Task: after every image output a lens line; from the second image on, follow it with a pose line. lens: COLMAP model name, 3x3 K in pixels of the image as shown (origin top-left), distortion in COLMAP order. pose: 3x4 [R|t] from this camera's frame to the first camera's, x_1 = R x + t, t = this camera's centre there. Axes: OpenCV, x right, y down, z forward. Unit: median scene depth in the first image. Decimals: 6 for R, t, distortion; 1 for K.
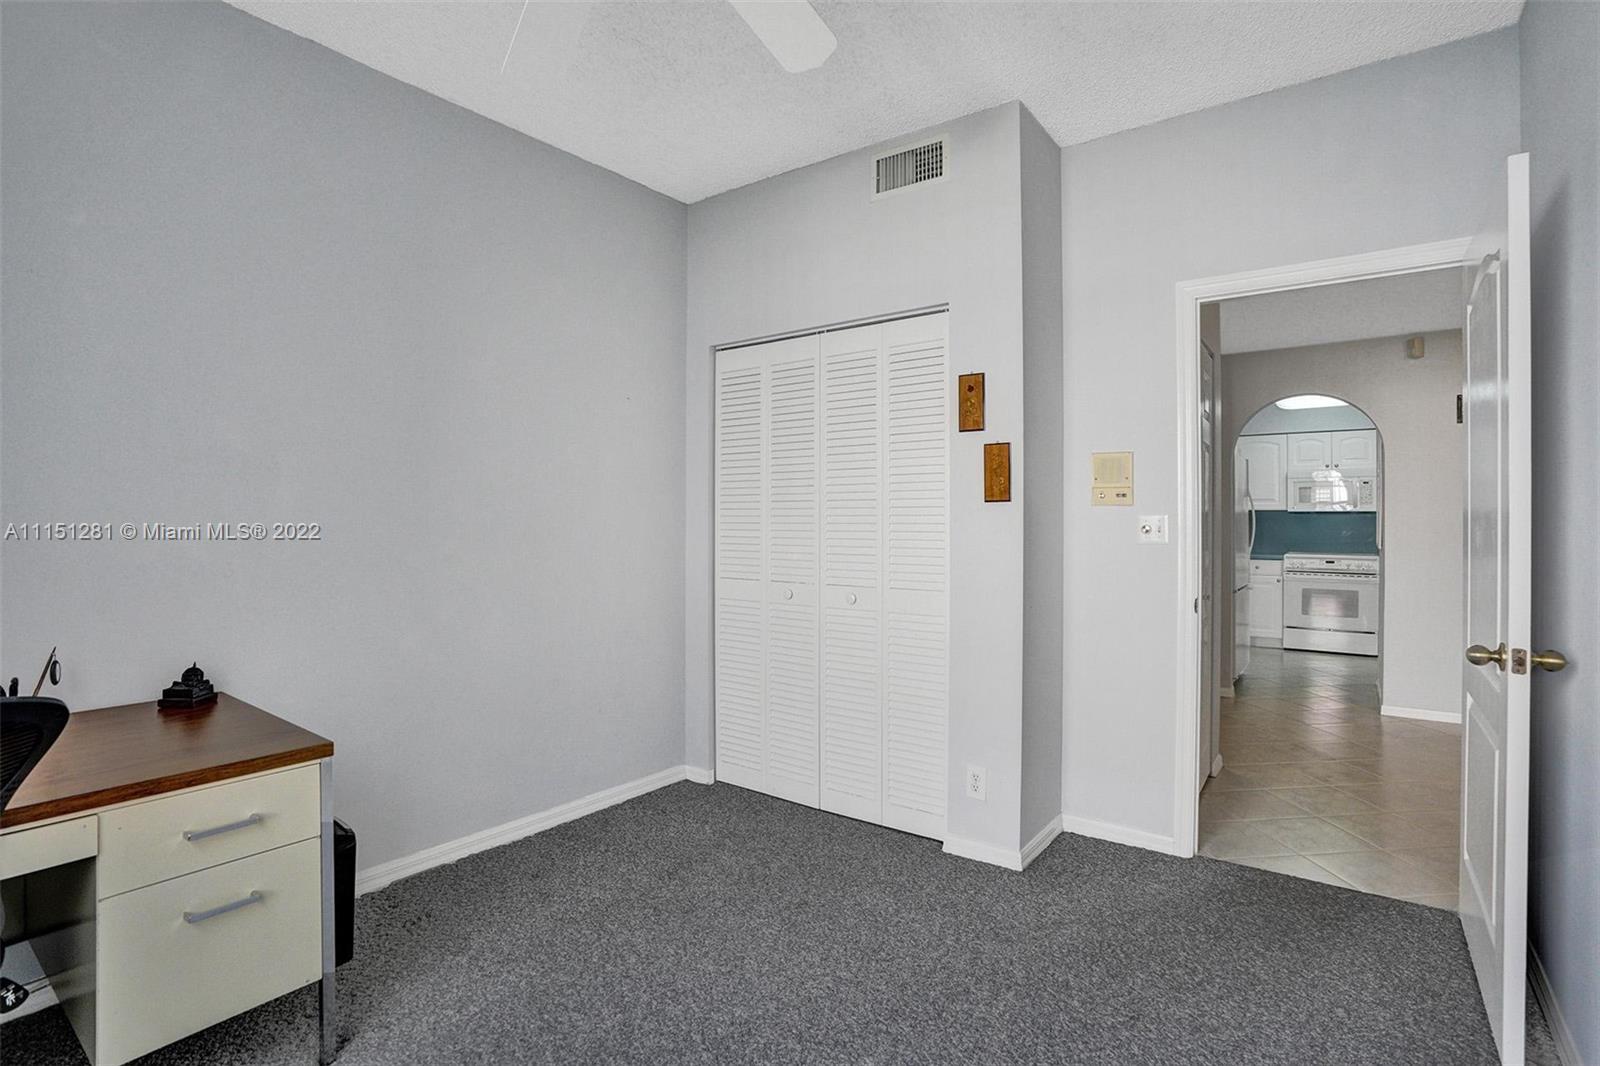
lens RADIAL K [[766.6, 0, 799.9], [0, 766.6, 526.4], [0, 0, 1]] dist [-0.037937, 0.011547]
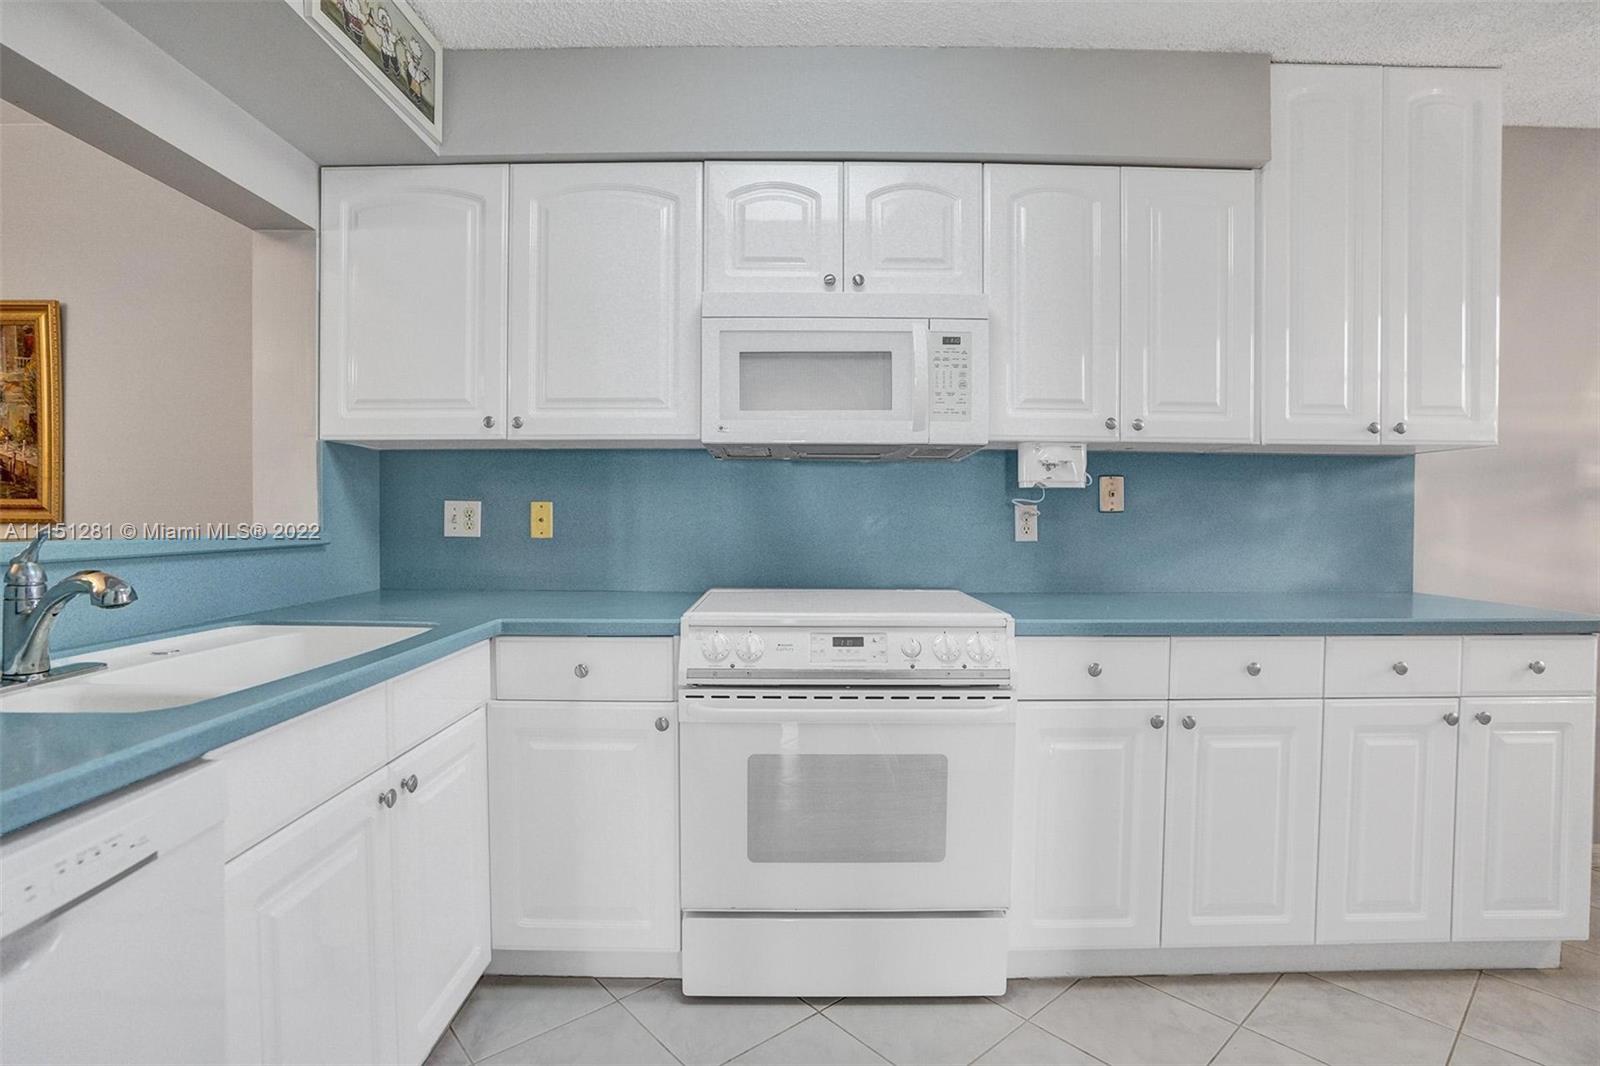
lens RADIAL K [[766.6, 0, 797.5], [0, 766.6, 526.6], [0, 0, 1]] dist [-0.037937, 0.011547]
pose [[0.803913, -0.012023, 0.594625, 0.541709], [0.003914, 0.999881, 0.014925, 0.007204], [-0.594734, -0.009671, 0.803864, 0.807910]]
